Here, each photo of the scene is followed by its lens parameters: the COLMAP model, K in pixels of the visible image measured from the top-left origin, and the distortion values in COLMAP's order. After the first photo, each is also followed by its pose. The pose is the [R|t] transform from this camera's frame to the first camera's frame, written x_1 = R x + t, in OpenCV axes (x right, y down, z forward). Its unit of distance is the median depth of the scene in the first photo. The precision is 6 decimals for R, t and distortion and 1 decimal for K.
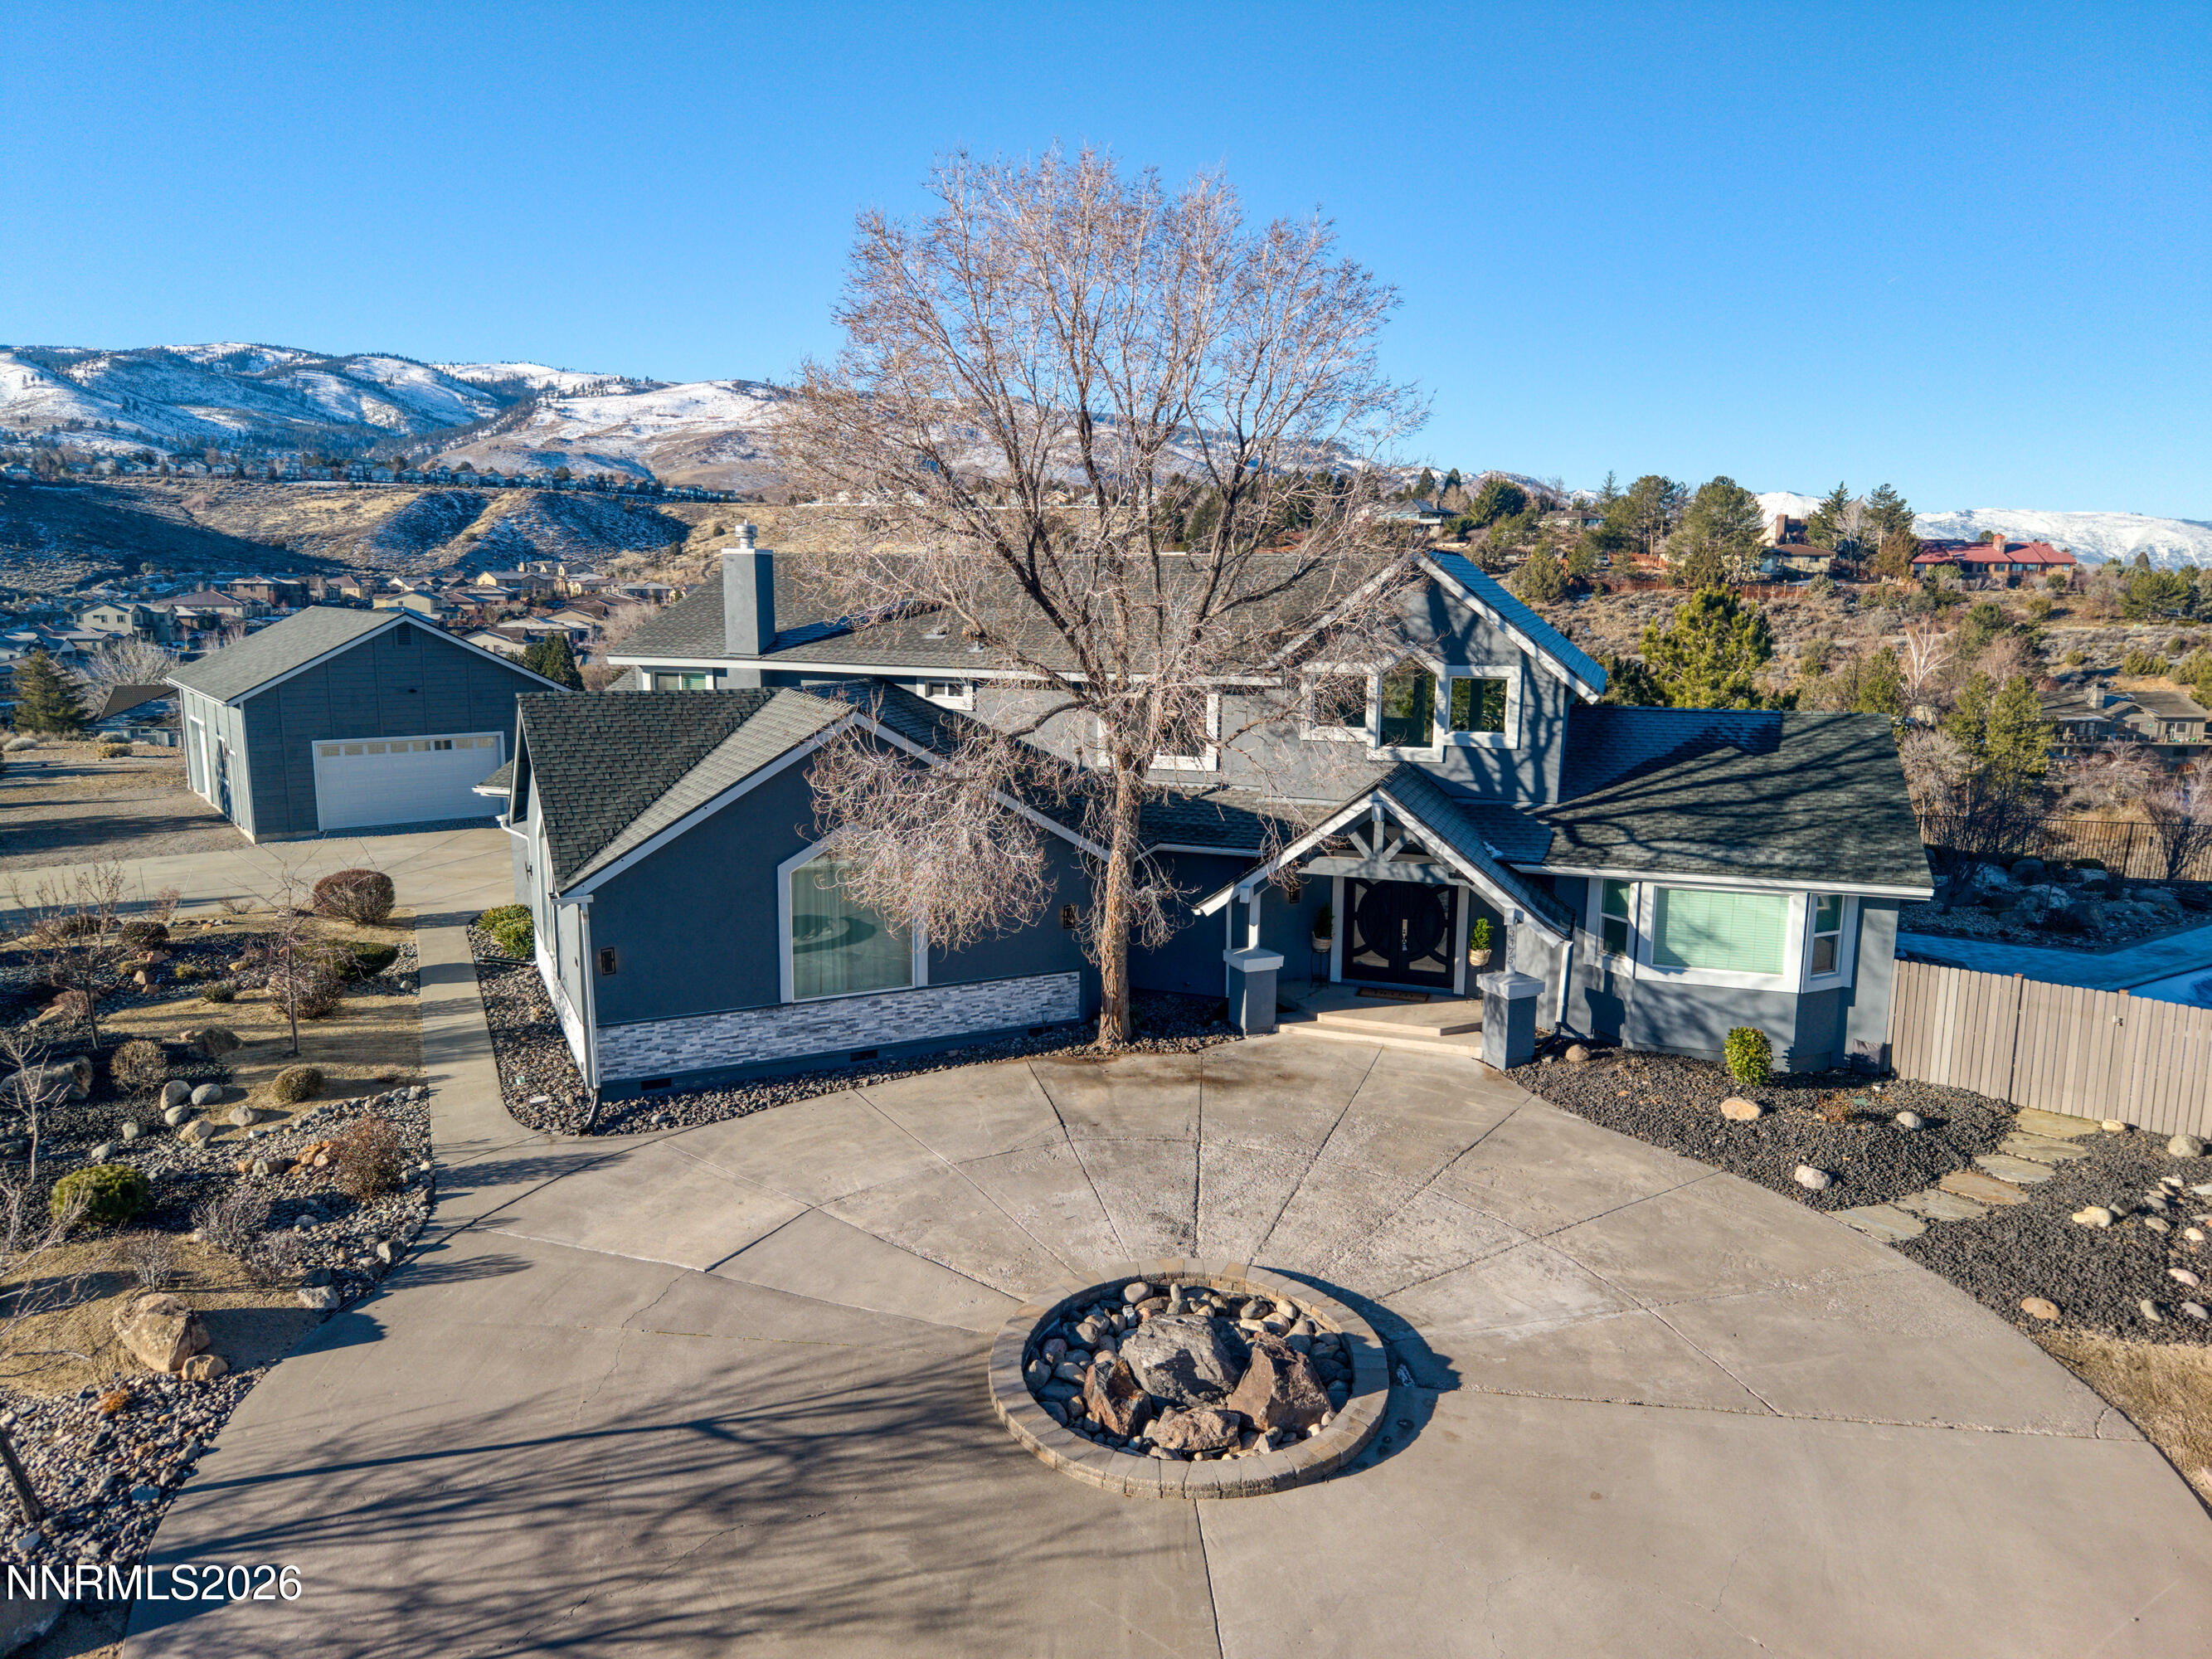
lens RADIAL K [[1496.4, 0, 1111.3], [0, 1496.4, 823.2], [0, 0, 1]] dist [0.025864, -0.026783]
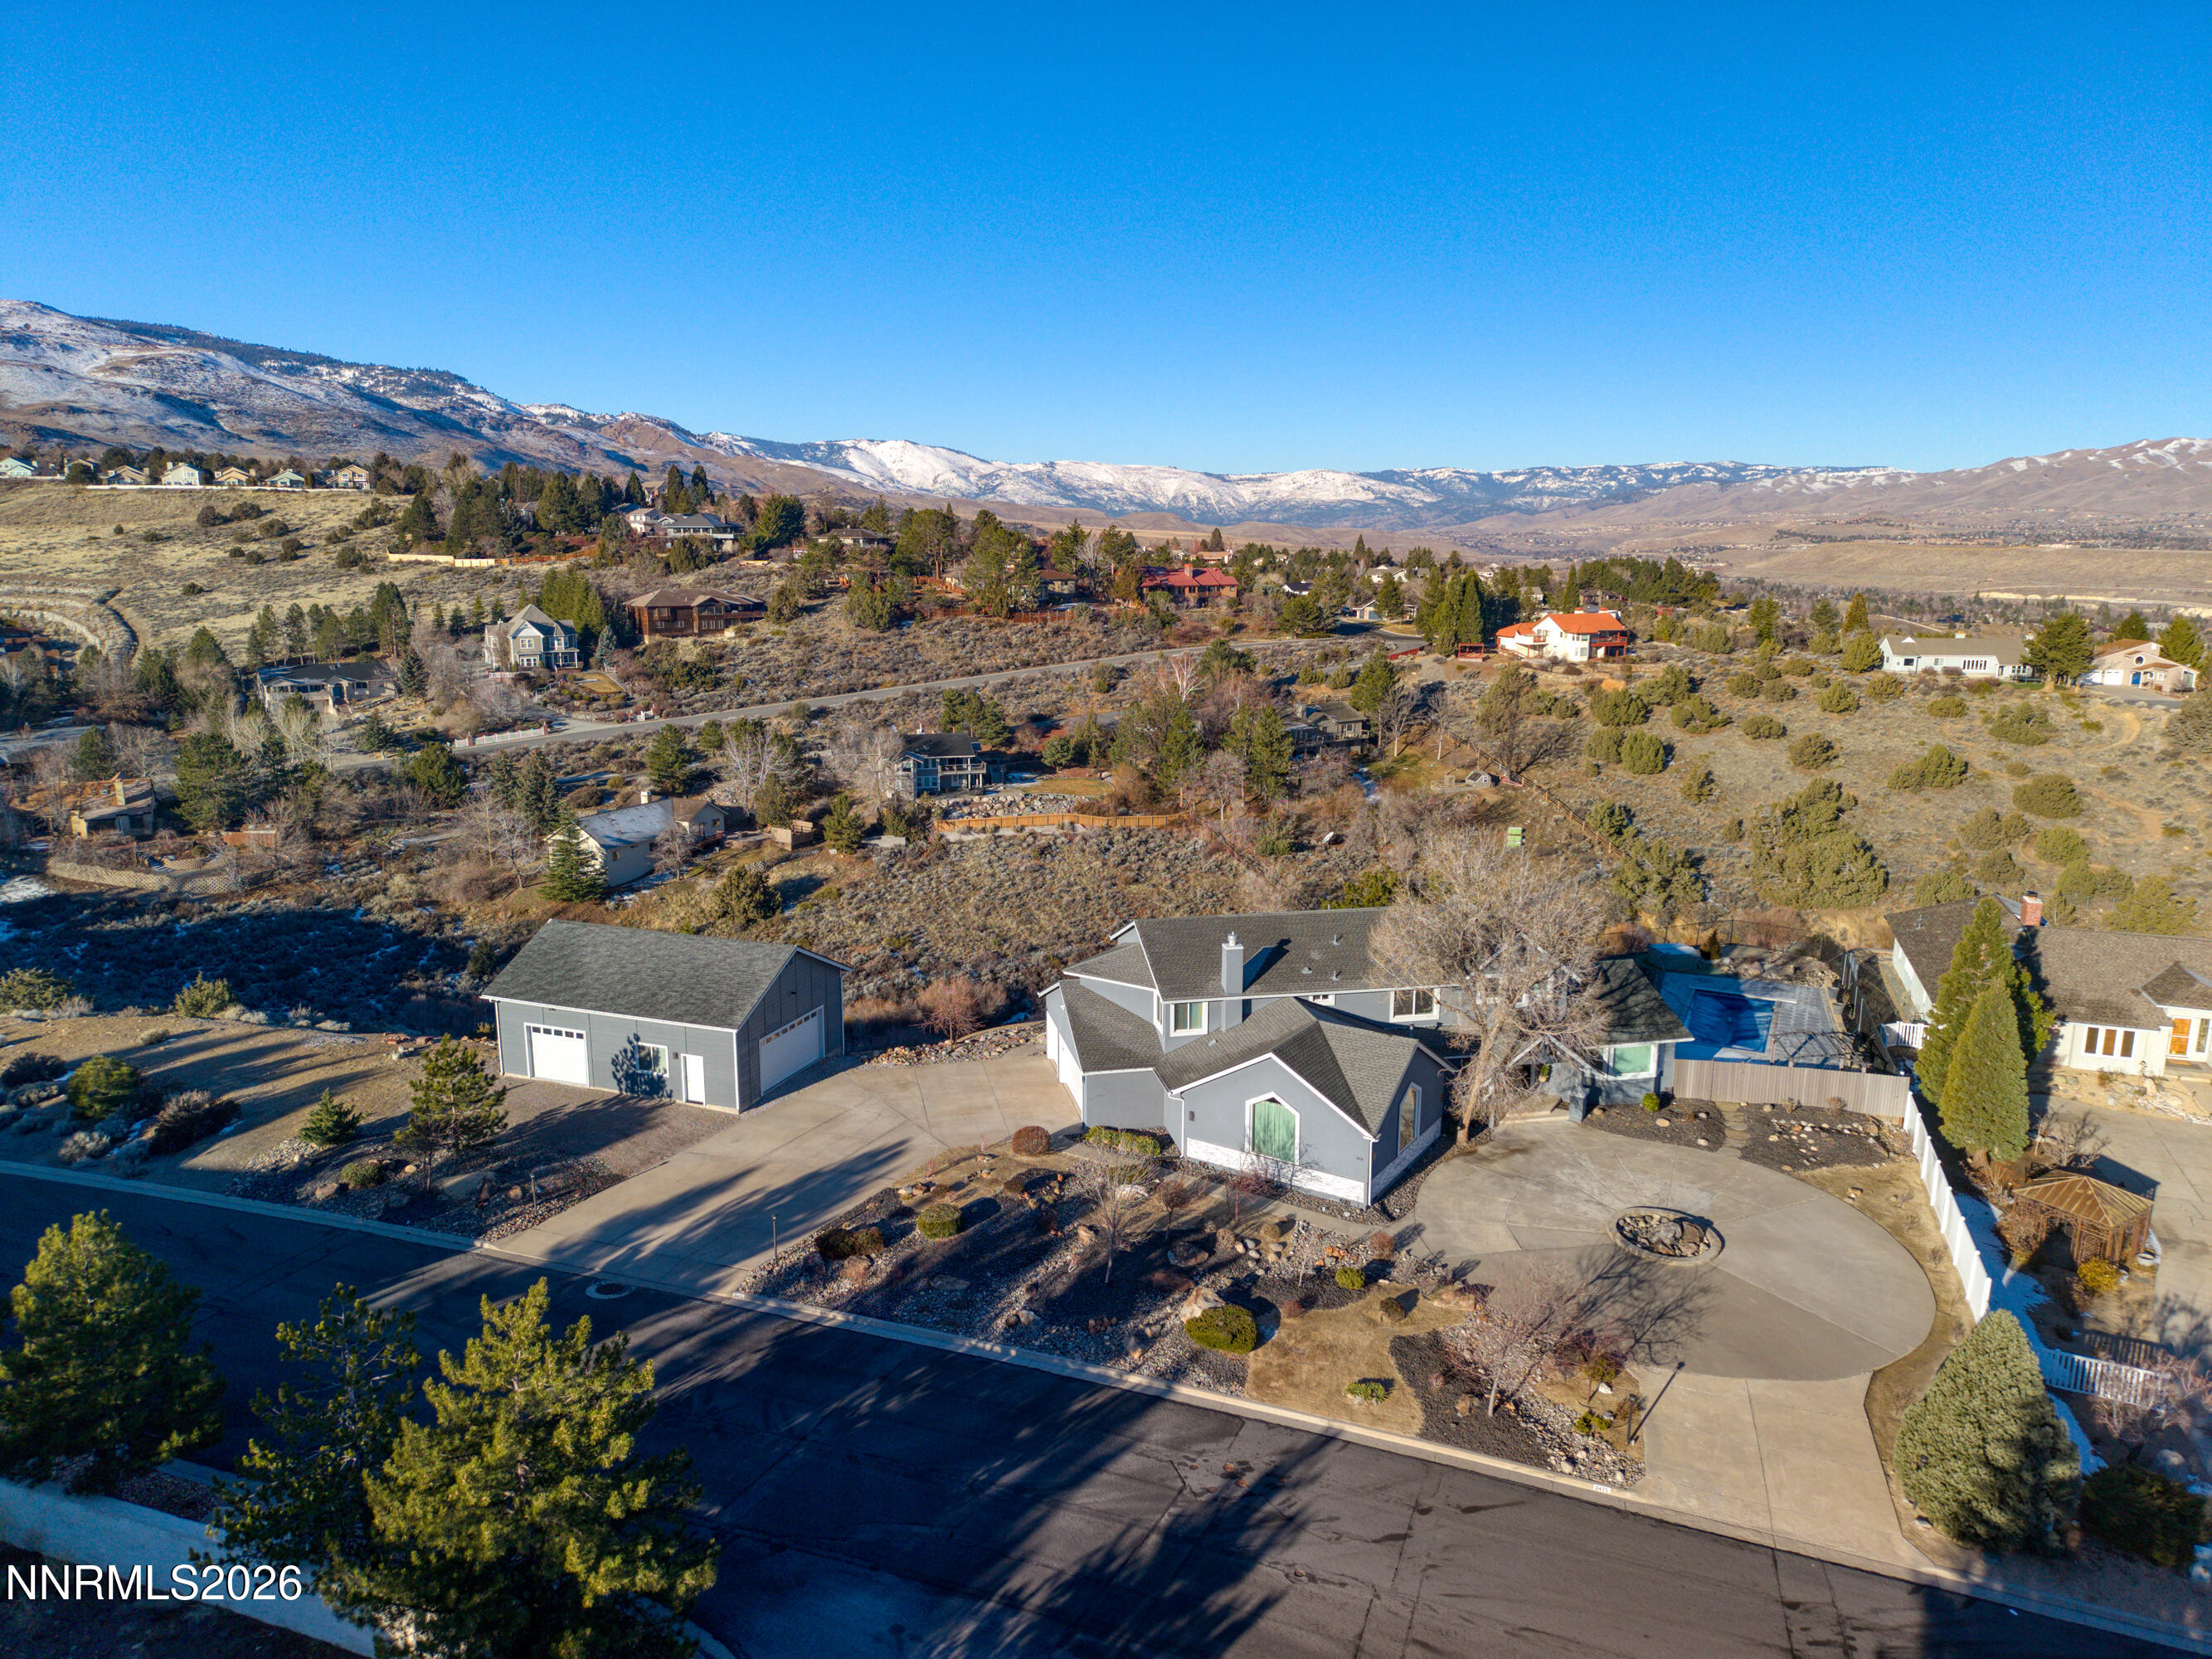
lens RADIAL K [[1483.0, 0, 1106.0], [0, 1483.0, 829.5], [0, 0, 1]] dist [0.087872, -0.104877]
pose [[0.853395, -0.108793, 0.509785, -1.718213], [0.086094, 0.993964, 0.067999, -0.595401], [-0.514105, -0.014141, 0.857610, -0.866446]]
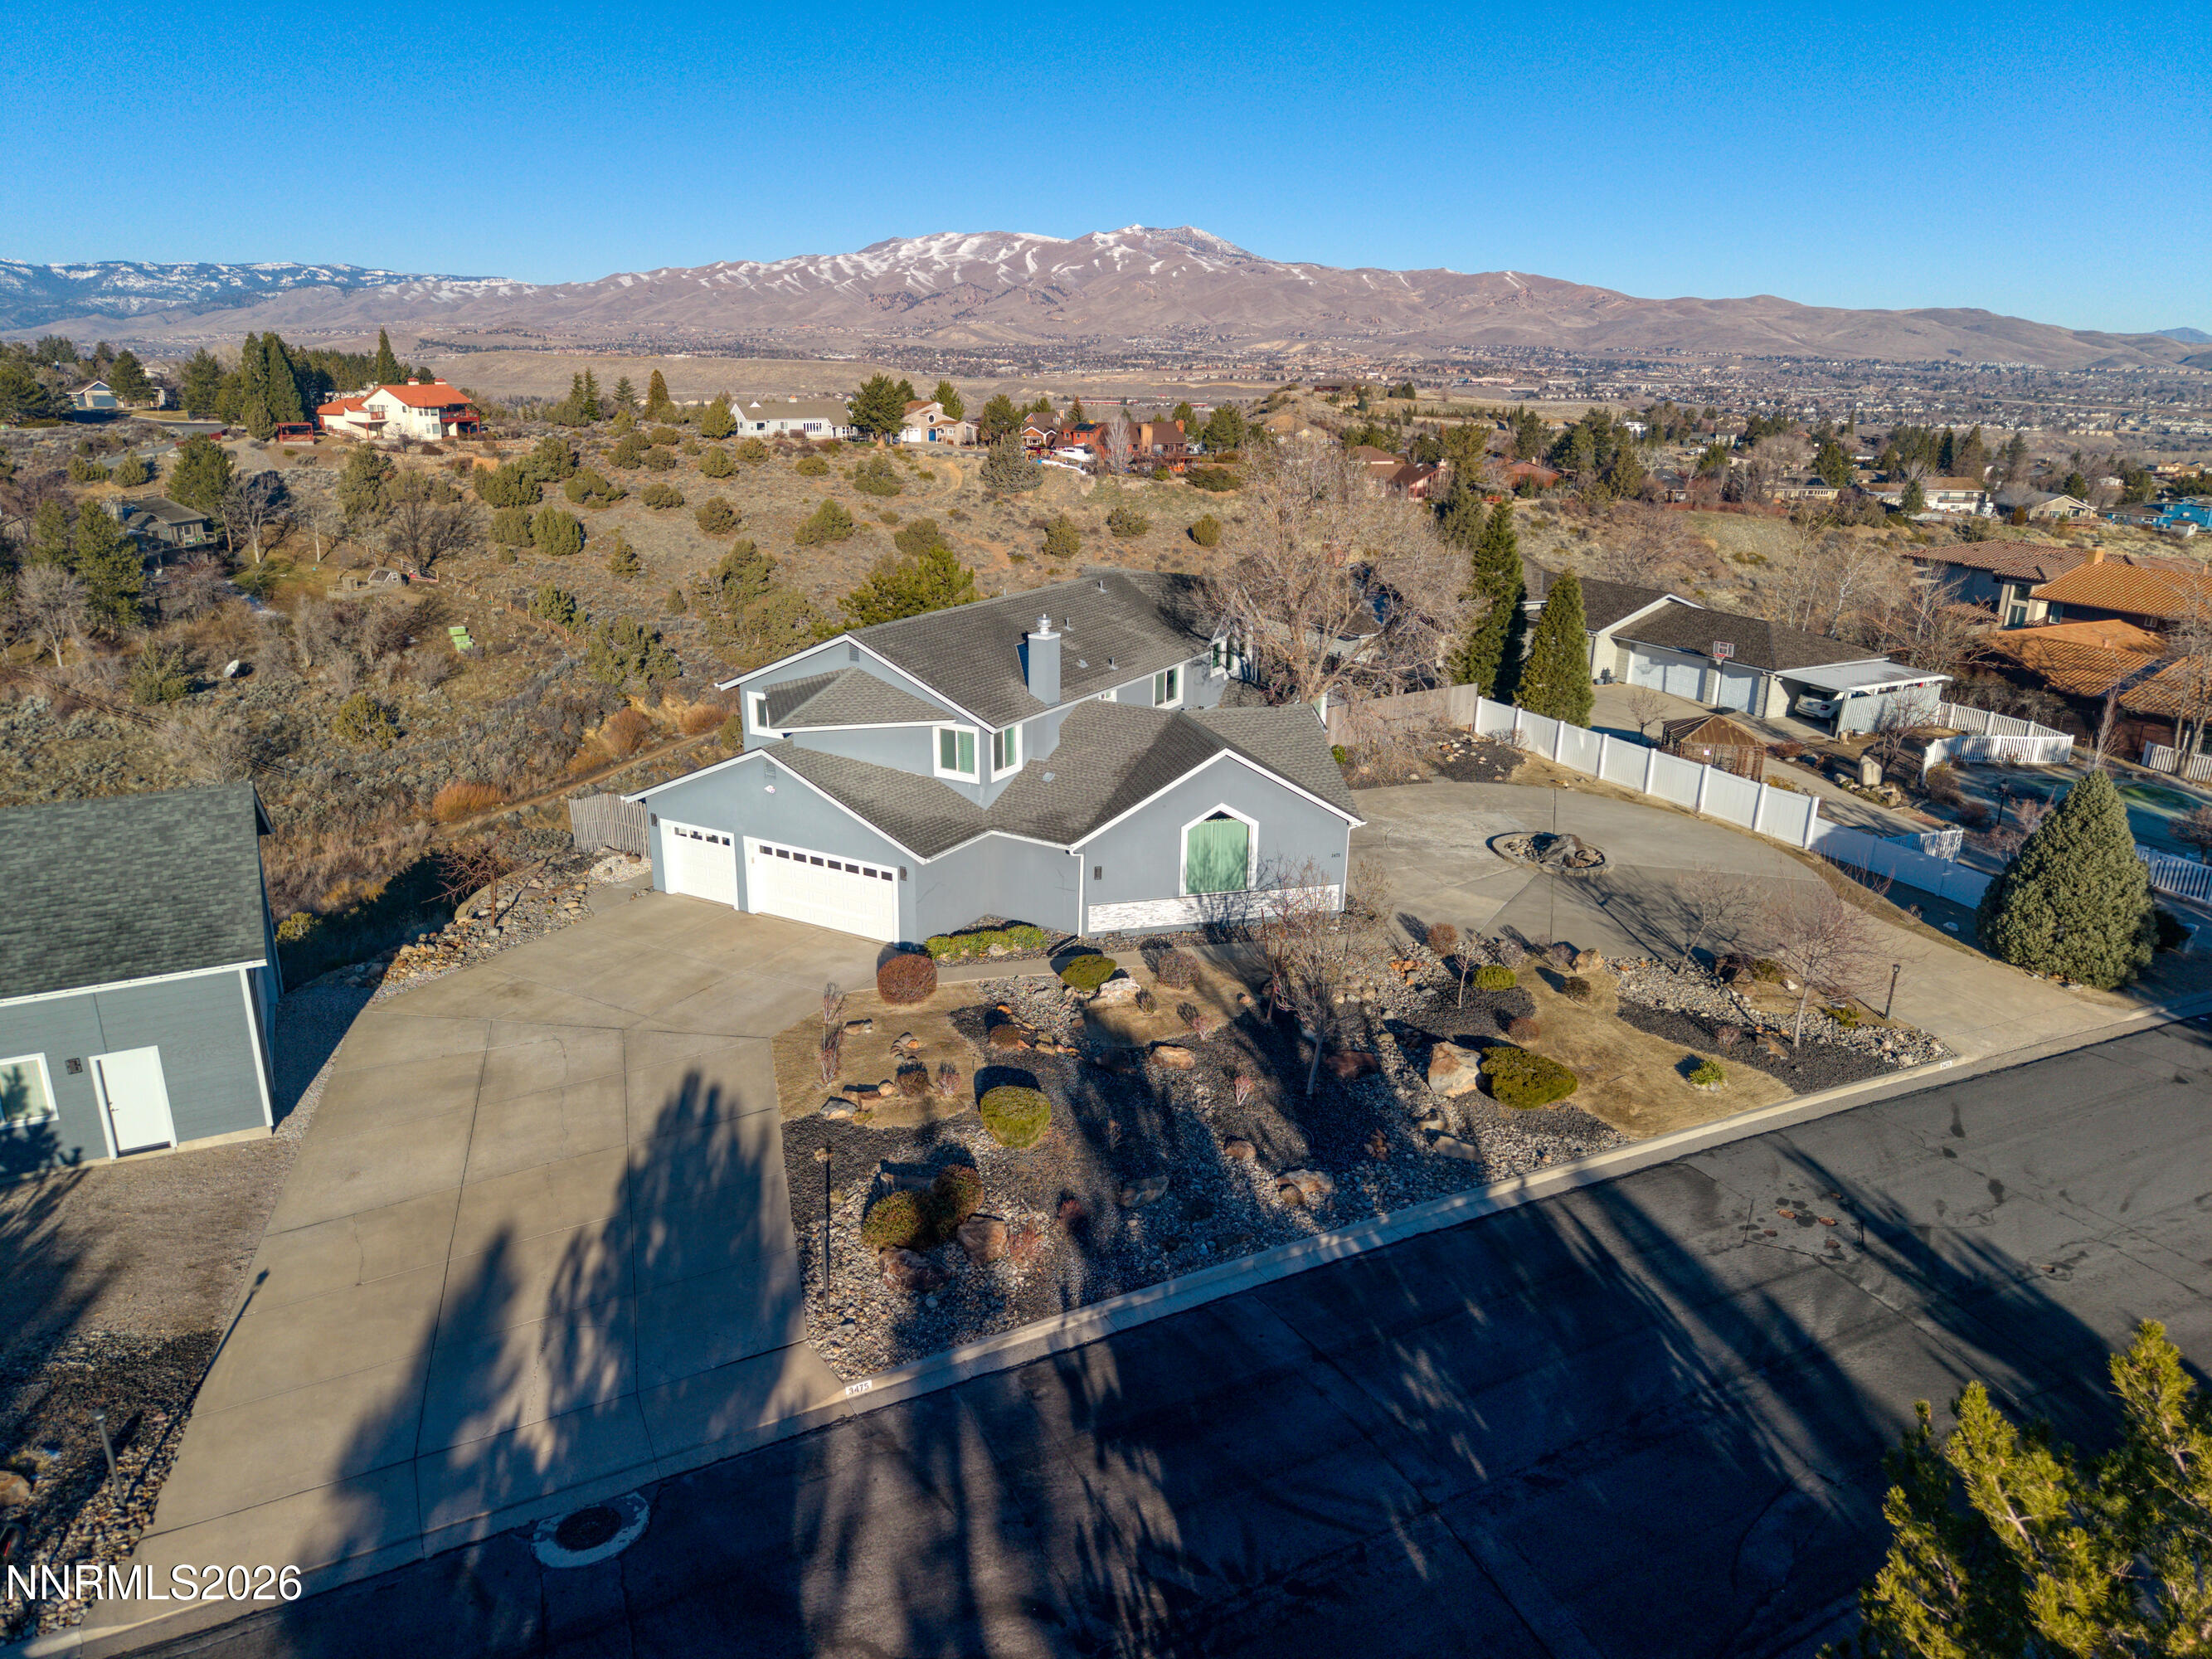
lens RADIAL K [[1496.4, 0, 1111.3], [0, 1496.4, 823.2], [0, 0, 1]] dist [0.025864, -0.026783]
pose [[0.187365, -0.302431, 0.934575, -1.957650], [0.147138, 0.949331, 0.277707, -0.474384], [-0.971208, 0.085479, 0.222370, 0.719663]]
